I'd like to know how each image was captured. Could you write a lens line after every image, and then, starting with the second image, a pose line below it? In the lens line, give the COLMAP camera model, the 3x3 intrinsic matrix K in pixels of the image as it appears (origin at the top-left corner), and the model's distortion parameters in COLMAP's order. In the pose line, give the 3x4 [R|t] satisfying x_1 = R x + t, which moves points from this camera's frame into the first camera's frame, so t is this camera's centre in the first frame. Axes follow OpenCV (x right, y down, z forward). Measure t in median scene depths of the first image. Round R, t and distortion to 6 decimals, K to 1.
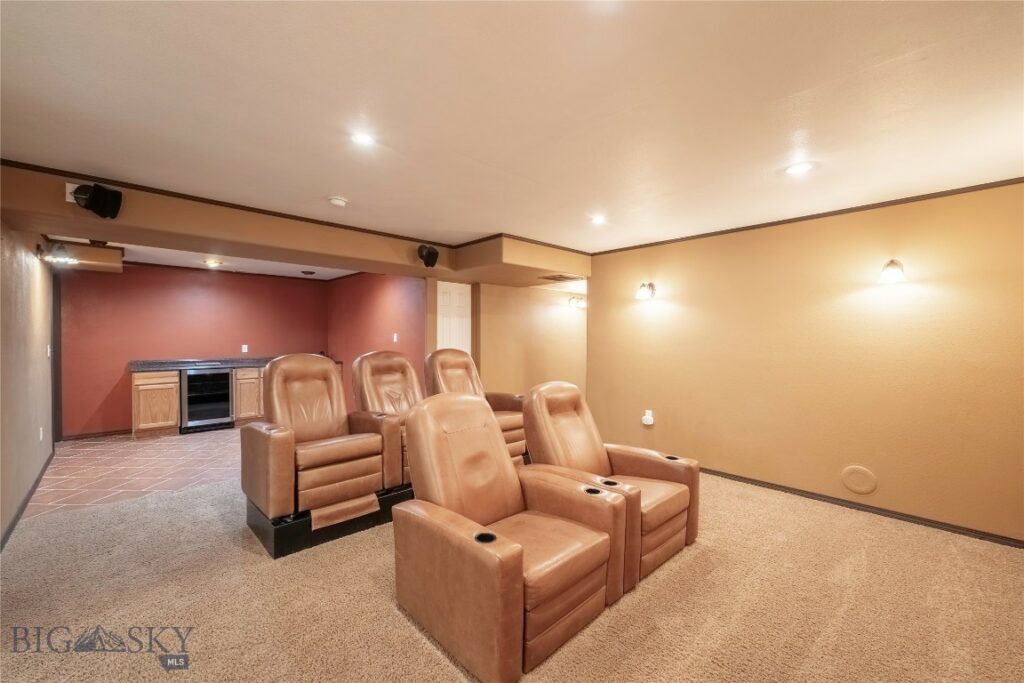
lens RADIAL K [[412.0, 0, 509.8], [0, 412.0, 343.2], [0, 0, 1]] dist [0.001704, 0.000321]
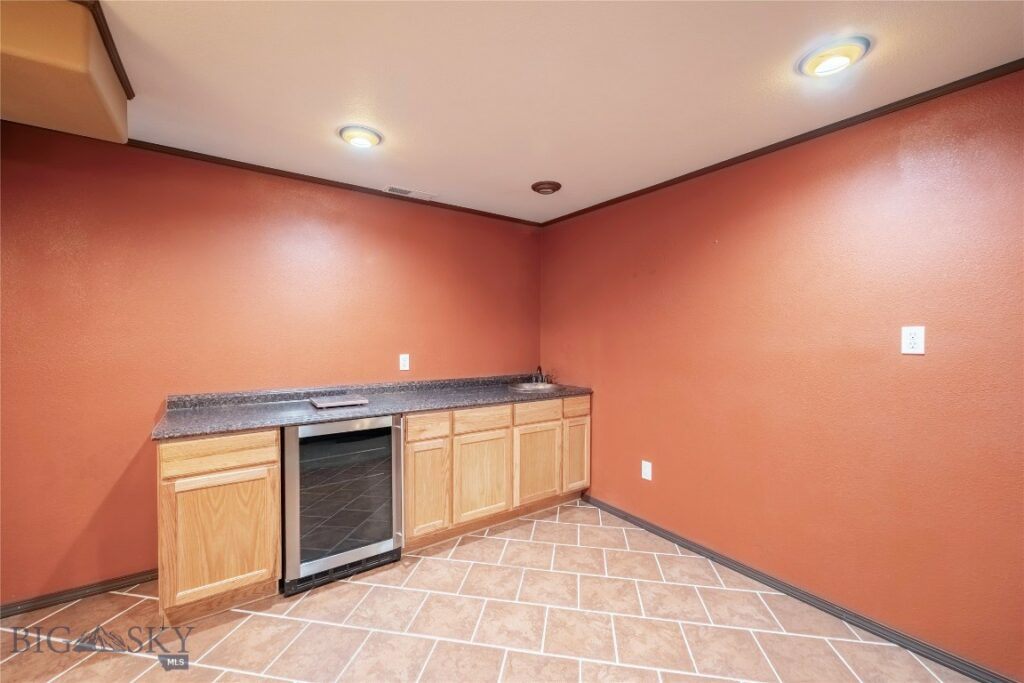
lens RADIAL K [[412.0, 0, 509.8], [0, 412.0, 343.2], [0, 0, 1]] dist [0.001704, 0.000321]
pose [[0.988493, 0.001428, -0.151259, -0.539972], [-0.001470, 0.999999, -0.000167, -0.009842], [0.151259, 0.000387, 0.988494, 0.663919]]
